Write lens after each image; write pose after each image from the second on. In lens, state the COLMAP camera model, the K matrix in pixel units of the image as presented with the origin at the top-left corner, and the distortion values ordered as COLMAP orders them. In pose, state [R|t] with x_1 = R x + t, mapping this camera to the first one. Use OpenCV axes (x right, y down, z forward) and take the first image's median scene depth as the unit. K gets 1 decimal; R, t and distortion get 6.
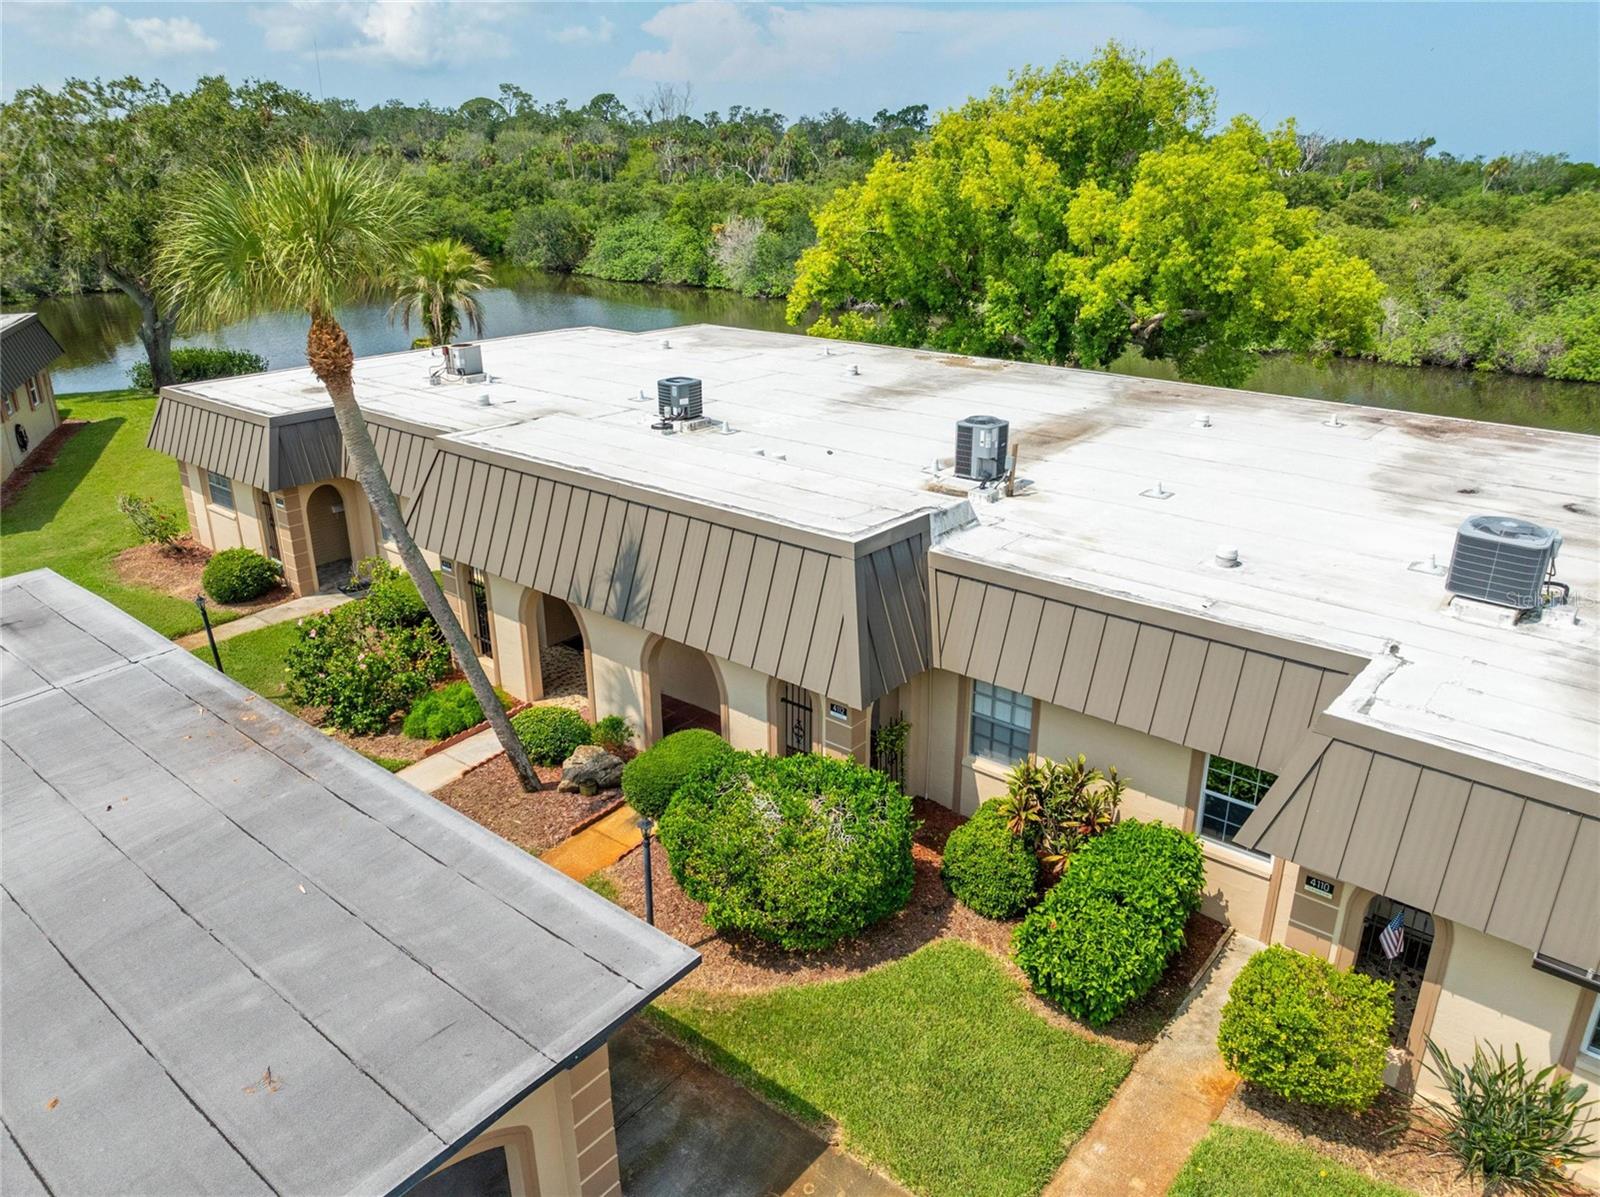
lens RADIAL K [[1126.3, 0, 808.3], [0, 1126.3, 592.7], [0, 0, 1]] dist [-0.028839, -0.008064]
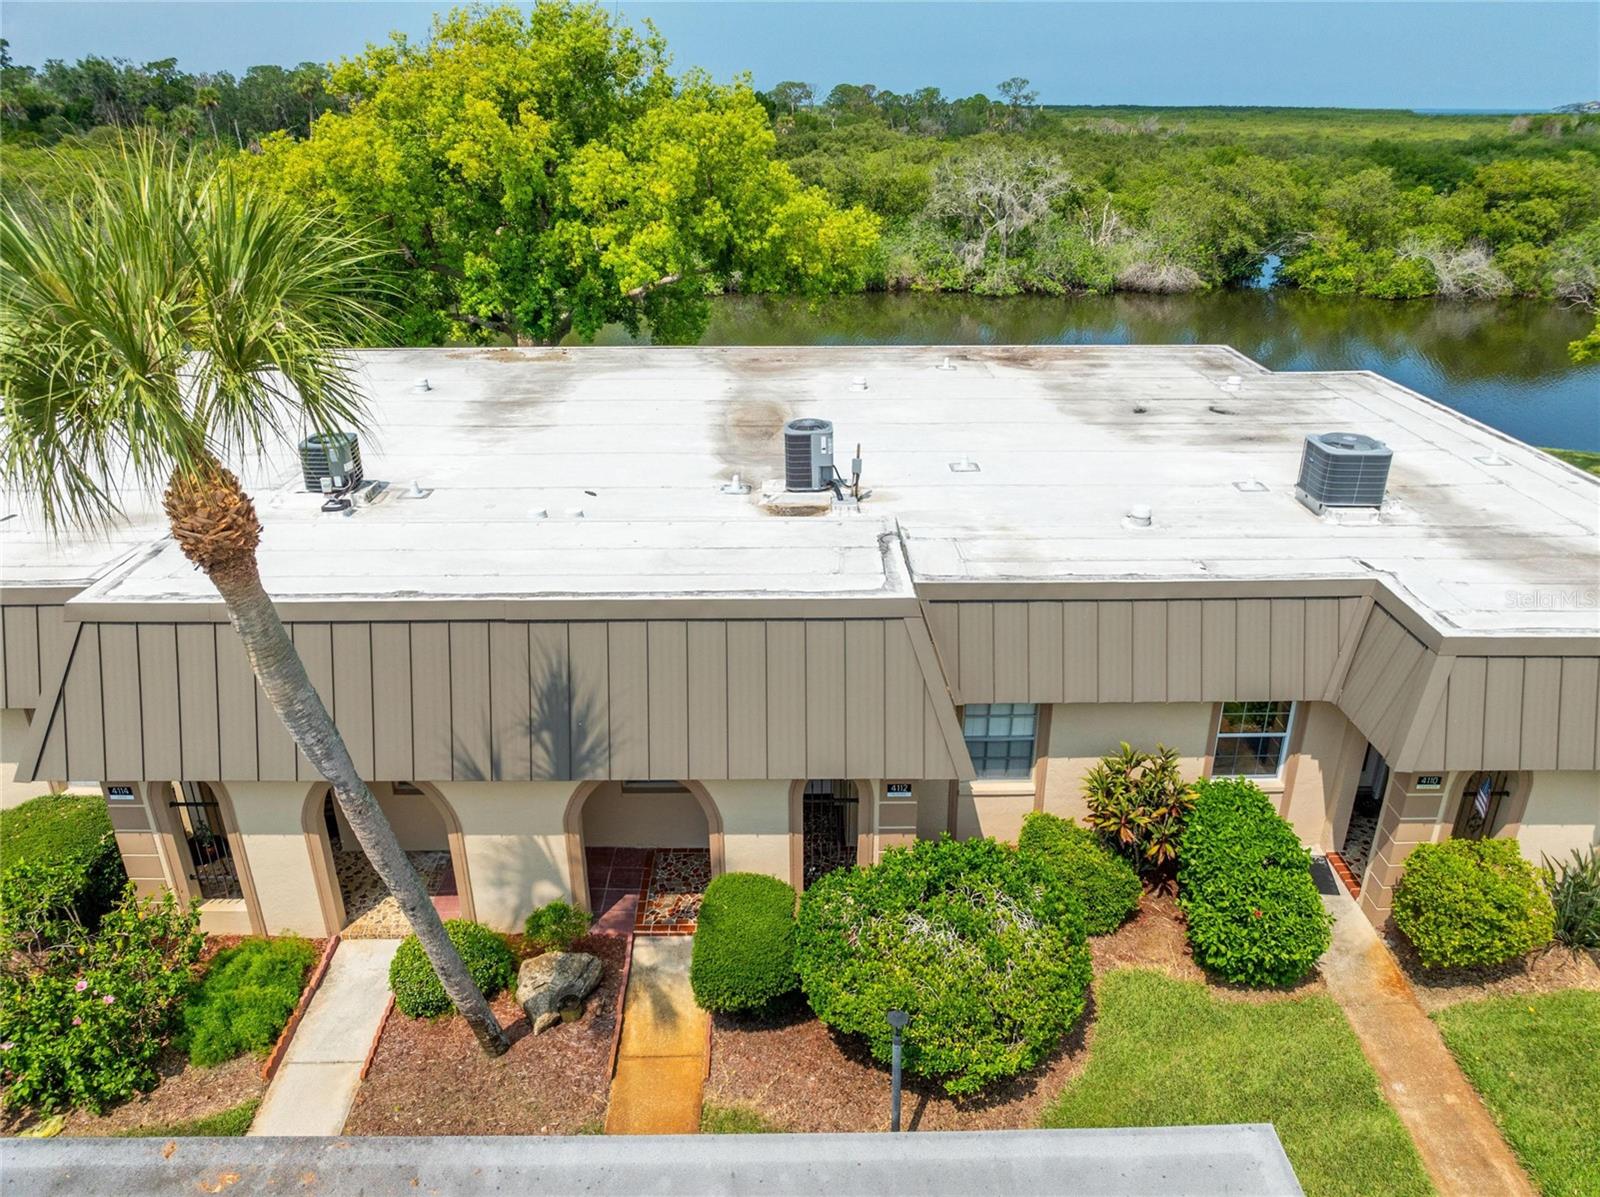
lens RADIAL K [[1126.3, 0, 808.3], [0, 1126.3, 592.7], [0, 0, 1]] dist [-0.028839, -0.008064]
pose [[0.764840, -0.260808, 0.589066, -0.468998], [0.233616, 0.964432, 0.123674, -0.154583], [-0.600369, 0.043025, 0.798565, 0.328890]]
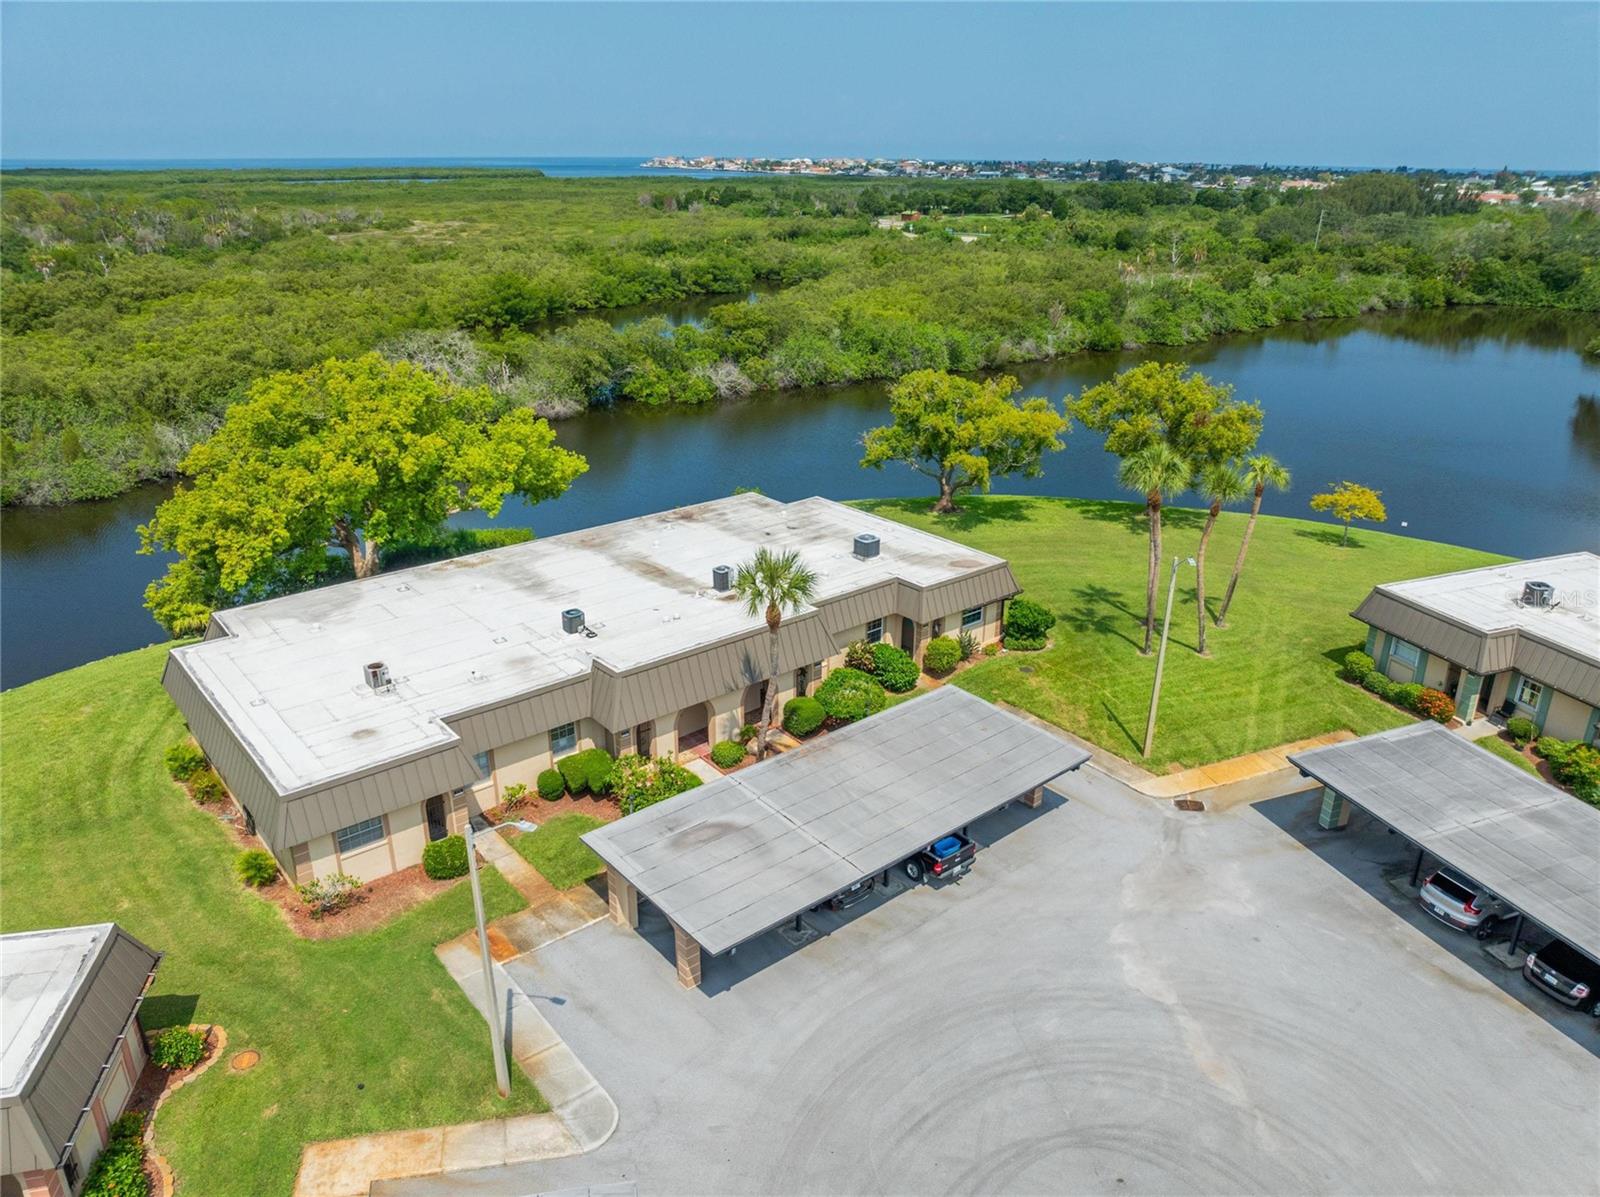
lens RADIAL K [[1126.3, 0, 808.3], [0, 1126.3, 592.7], [0, 0, 1]] dist [-0.028839, -0.008064]
pose [[0.174862, -0.357219, 0.917507, -2.529688], [0.345134, 0.894975, 0.282670, -0.878892], [-0.922120, 0.267235, 0.279785, 0.122957]]
